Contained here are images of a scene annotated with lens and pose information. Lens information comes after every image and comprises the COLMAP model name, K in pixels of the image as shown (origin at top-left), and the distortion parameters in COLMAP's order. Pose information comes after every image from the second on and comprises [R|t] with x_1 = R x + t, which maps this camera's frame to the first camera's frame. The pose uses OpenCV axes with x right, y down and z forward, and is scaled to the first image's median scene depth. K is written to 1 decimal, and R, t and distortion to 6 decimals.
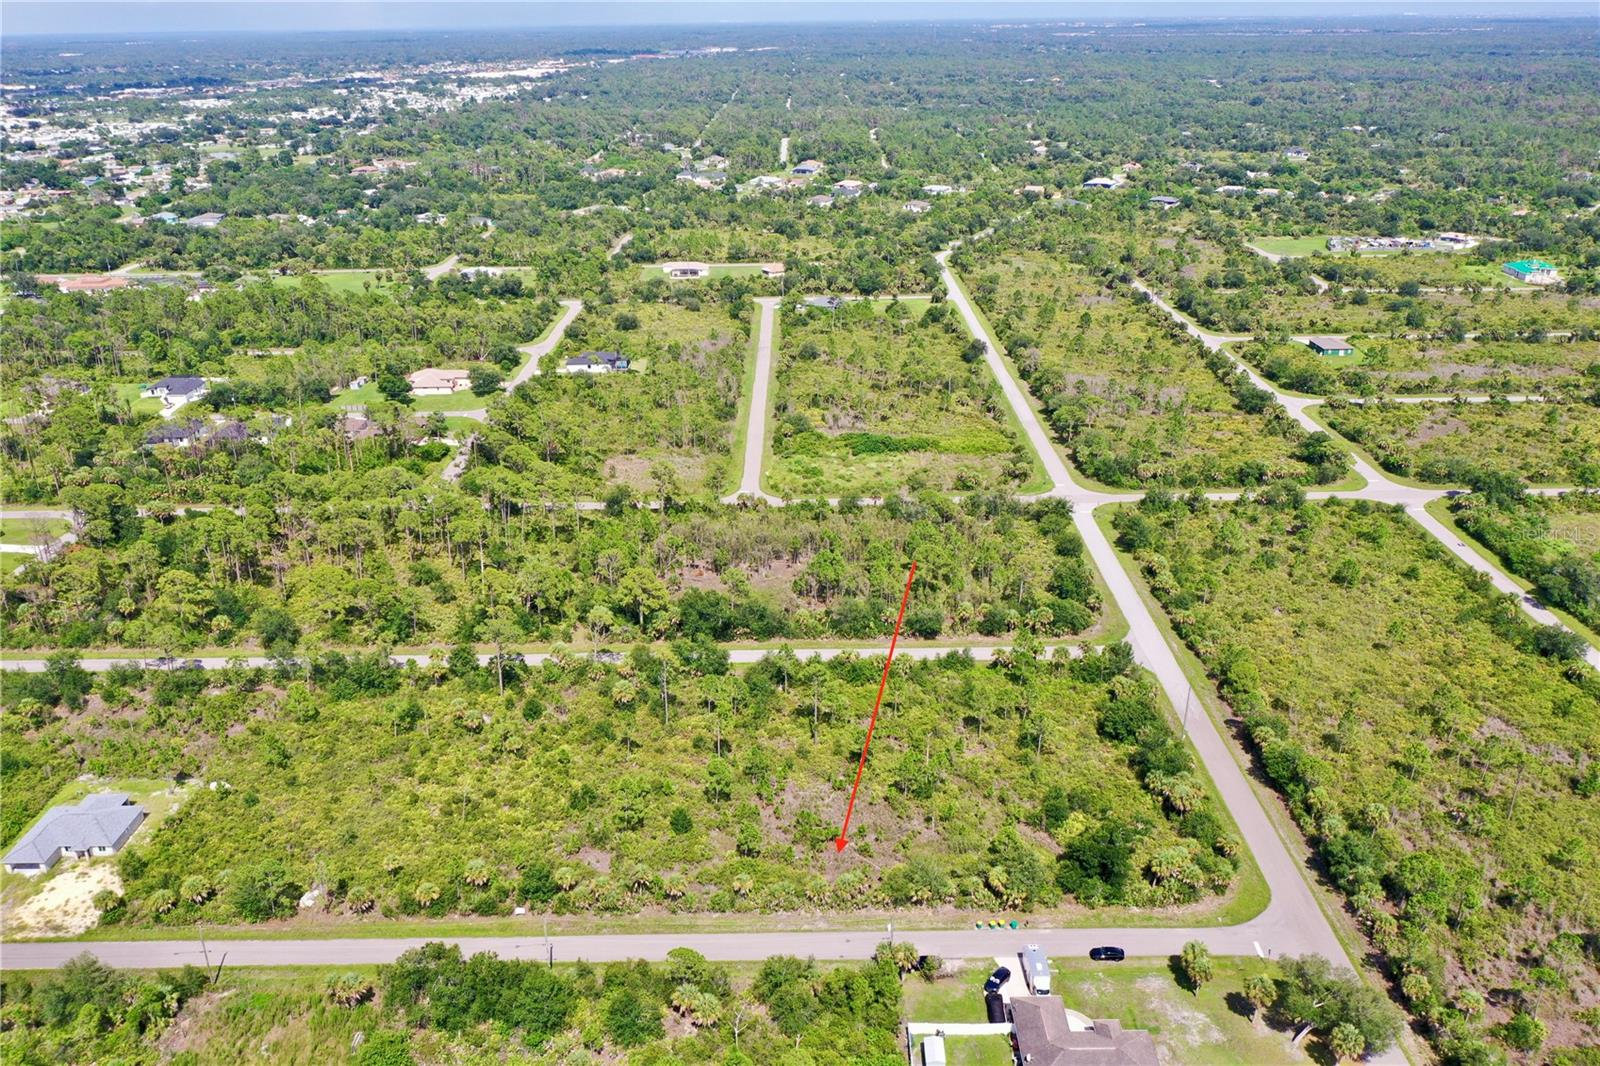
lens RADIAL K [[1259.8, 0, 800.0], [0, 1259.8, 533.0], [0, 0, 1]] dist [-0.006278, -0.000590]
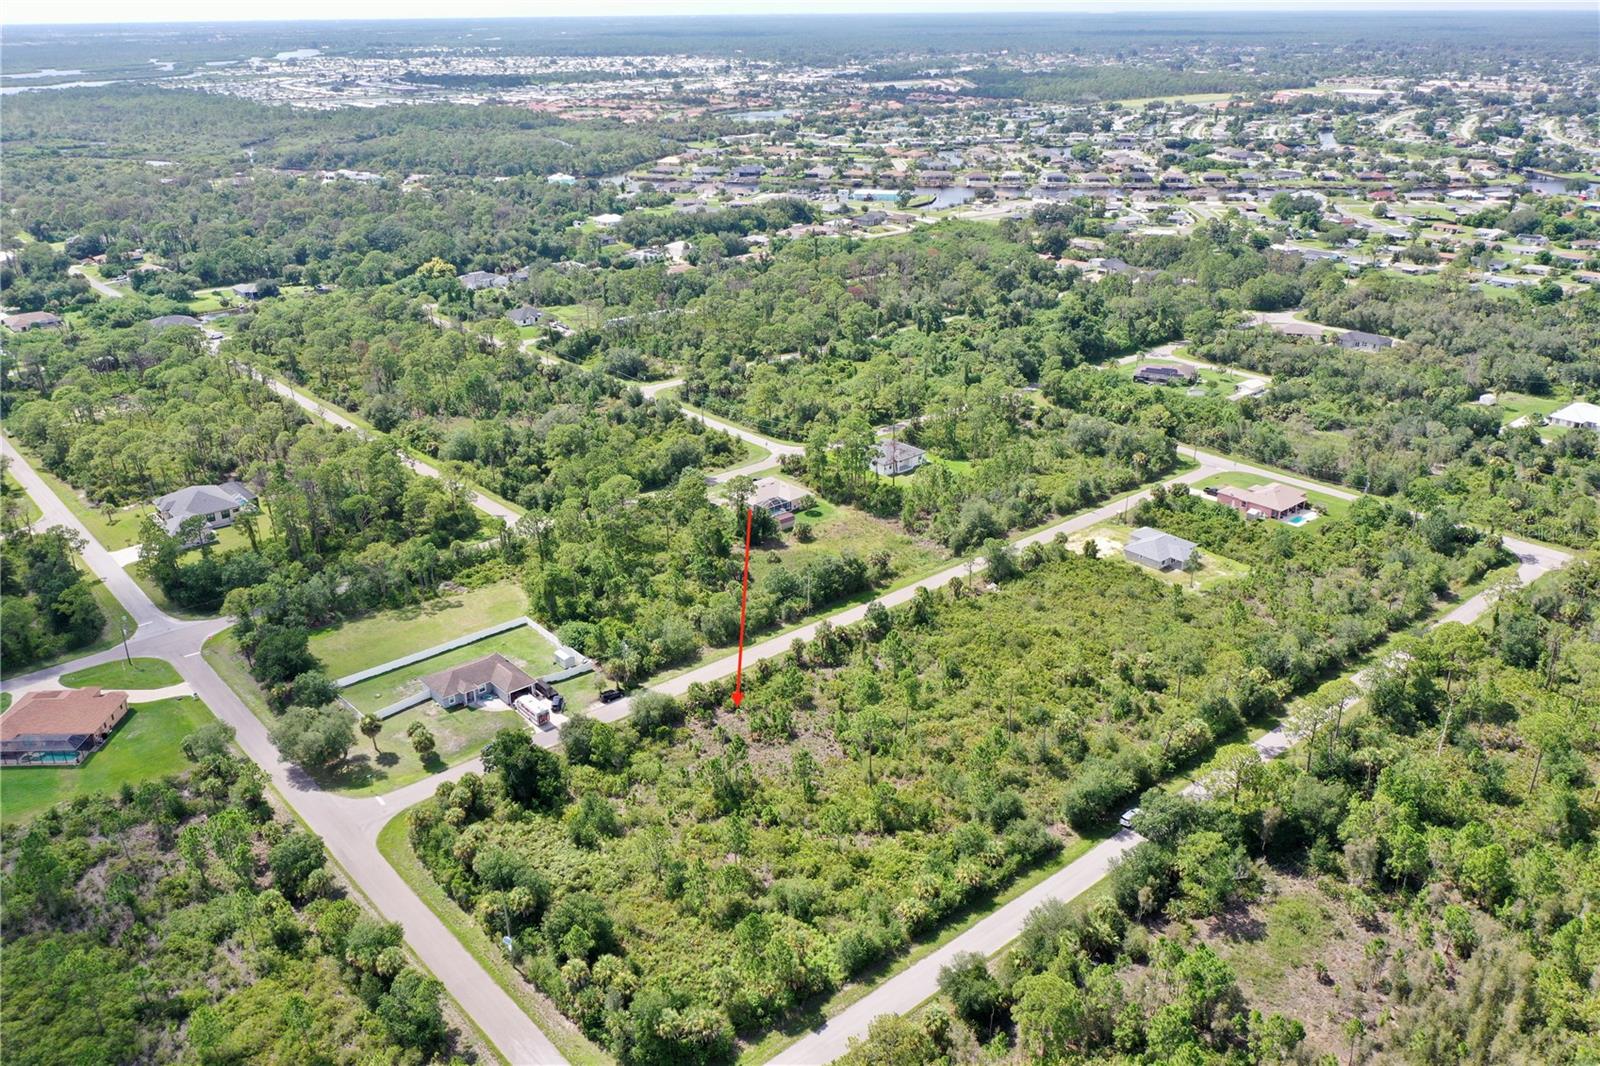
lens RADIAL K [[1259.8, 0, 800.0], [0, 1259.8, 533.0], [0, 0, 1]] dist [-0.006278, -0.000590]
pose [[-0.757173, 0.271716, -0.594020, 0.511835], [-0.231637, 0.738595, 0.633105, -0.508580], [0.610765, 0.616967, -0.496304, 1.222630]]
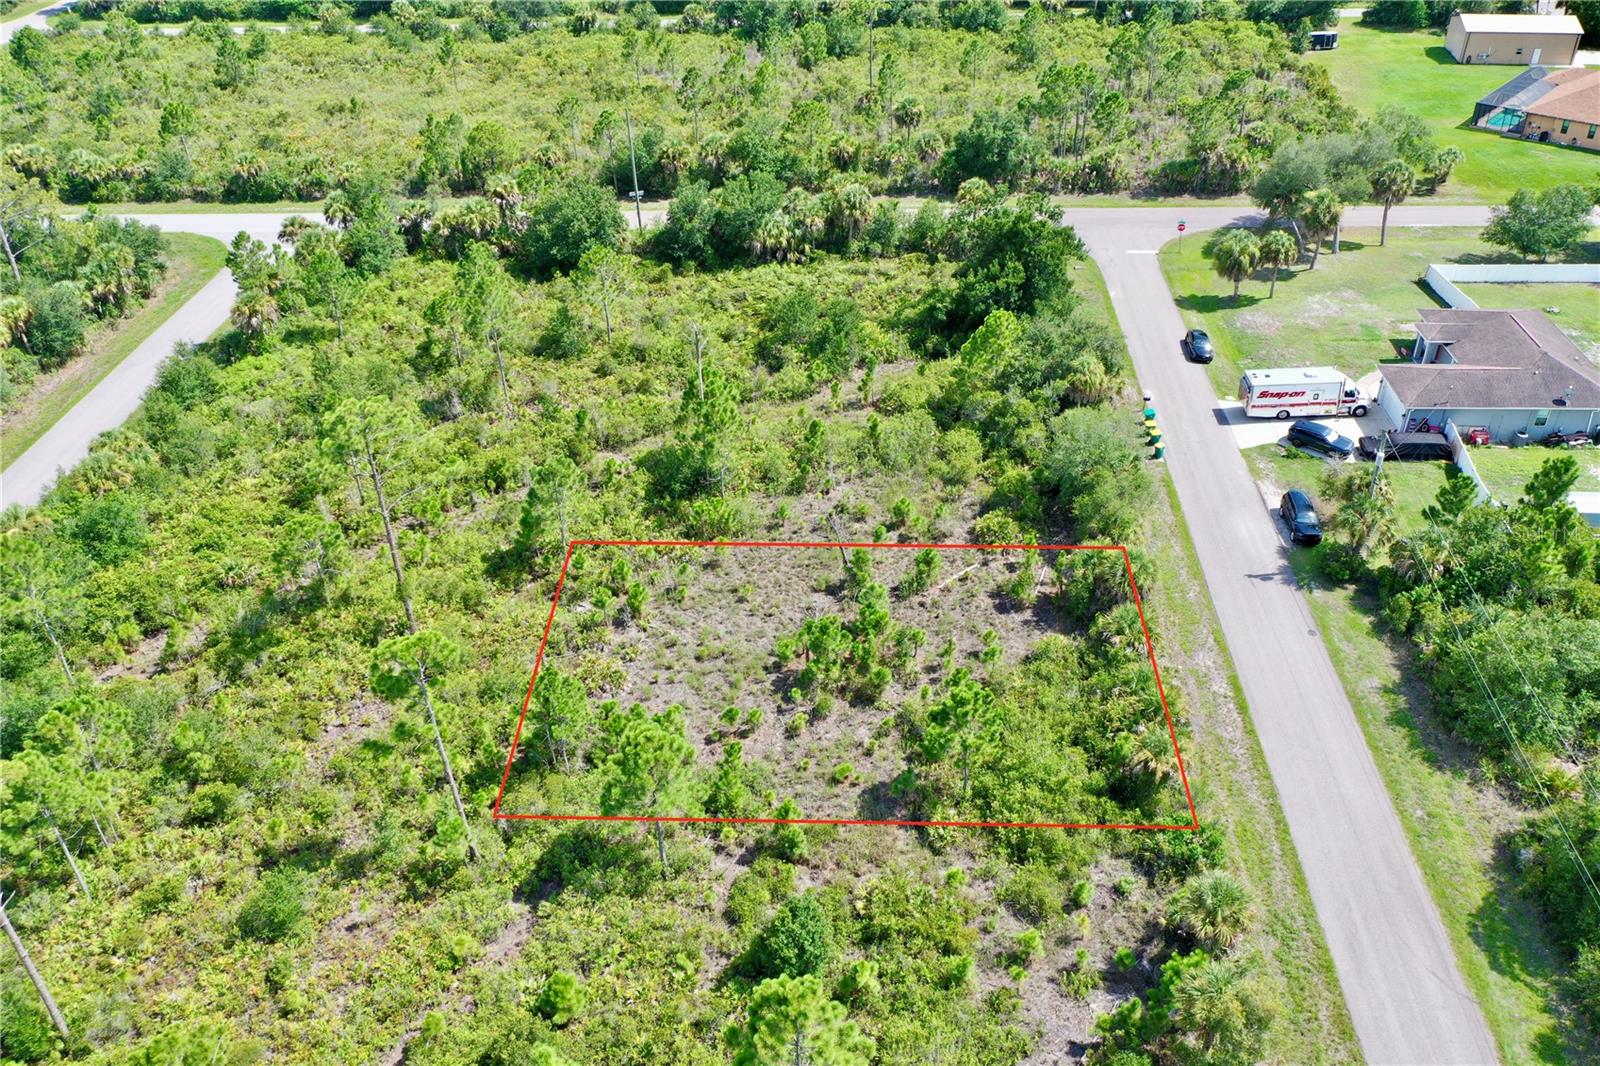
lens RADIAL K [[1278.5, 0, 801.9], [0, 1278.5, 505.5], [0, 0, 1]] dist [-0.004694, -0.005879]
pose [[0.060189, -0.543975, 0.836940, -0.231323], [0.408327, 0.778515, 0.476637, 0.018864], [-0.910849, 0.313057, 0.268978, 0.749383]]
